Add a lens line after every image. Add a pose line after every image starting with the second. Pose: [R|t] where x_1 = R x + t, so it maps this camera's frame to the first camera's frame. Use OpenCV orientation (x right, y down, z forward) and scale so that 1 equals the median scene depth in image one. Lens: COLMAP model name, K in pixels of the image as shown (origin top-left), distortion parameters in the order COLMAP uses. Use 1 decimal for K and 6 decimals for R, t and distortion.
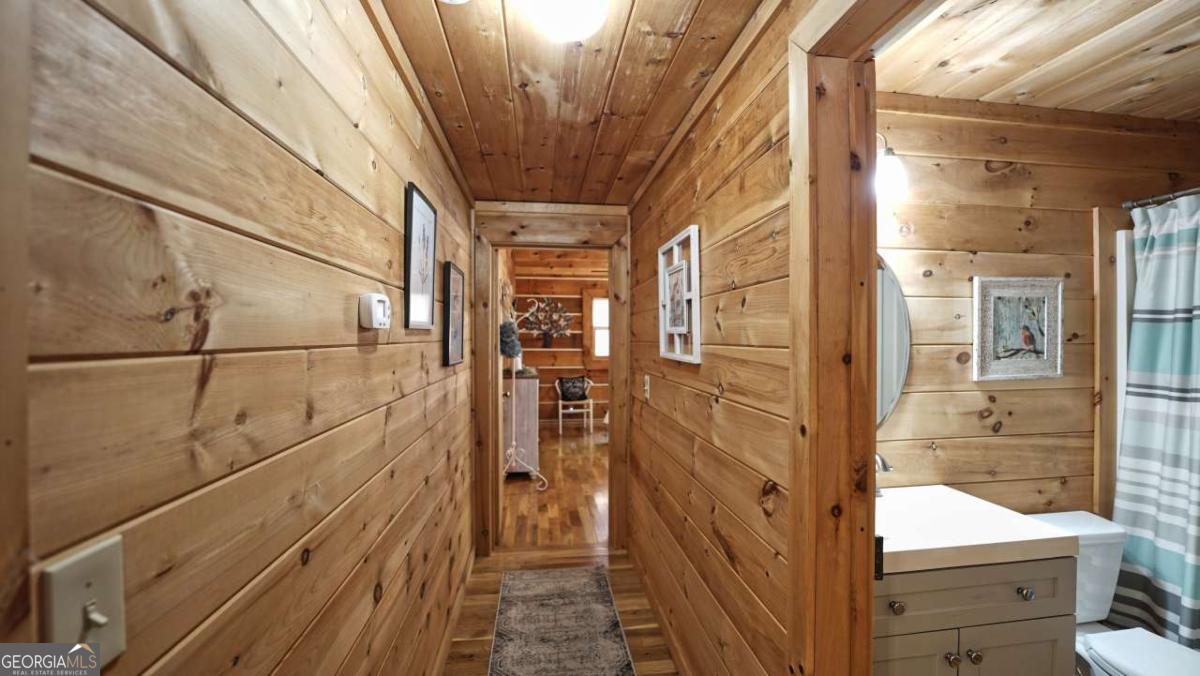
lens RADIAL K [[484.4, 0, 600.4], [0, 484.4, 337.8], [0, 0, 1]] dist [-0.031454, 0.004069]
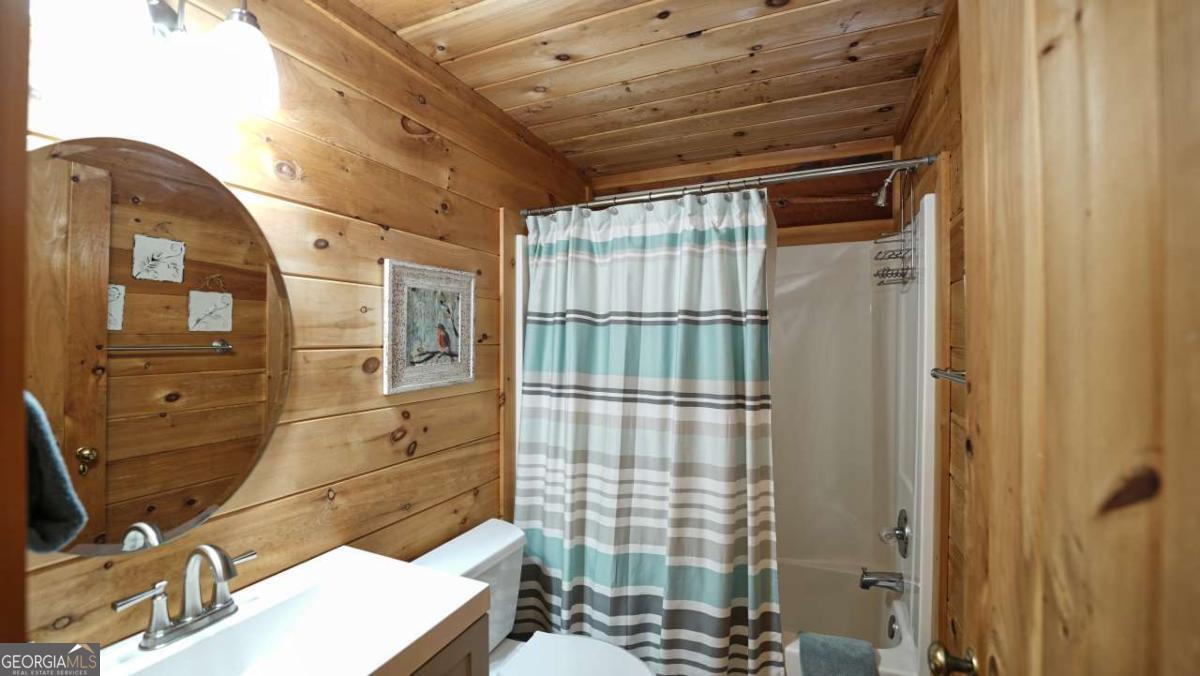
lens RADIAL K [[484.4, 0, 600.4], [0, 484.4, 337.8], [0, 0, 1]] dist [-0.031454, 0.004069]
pose [[0.523722, 0.003149, 0.851884, 0.307948], [-0.002418, 0.999995, -0.002210, -0.000084], [-0.851886, -0.000903, 0.523726, 0.298420]]
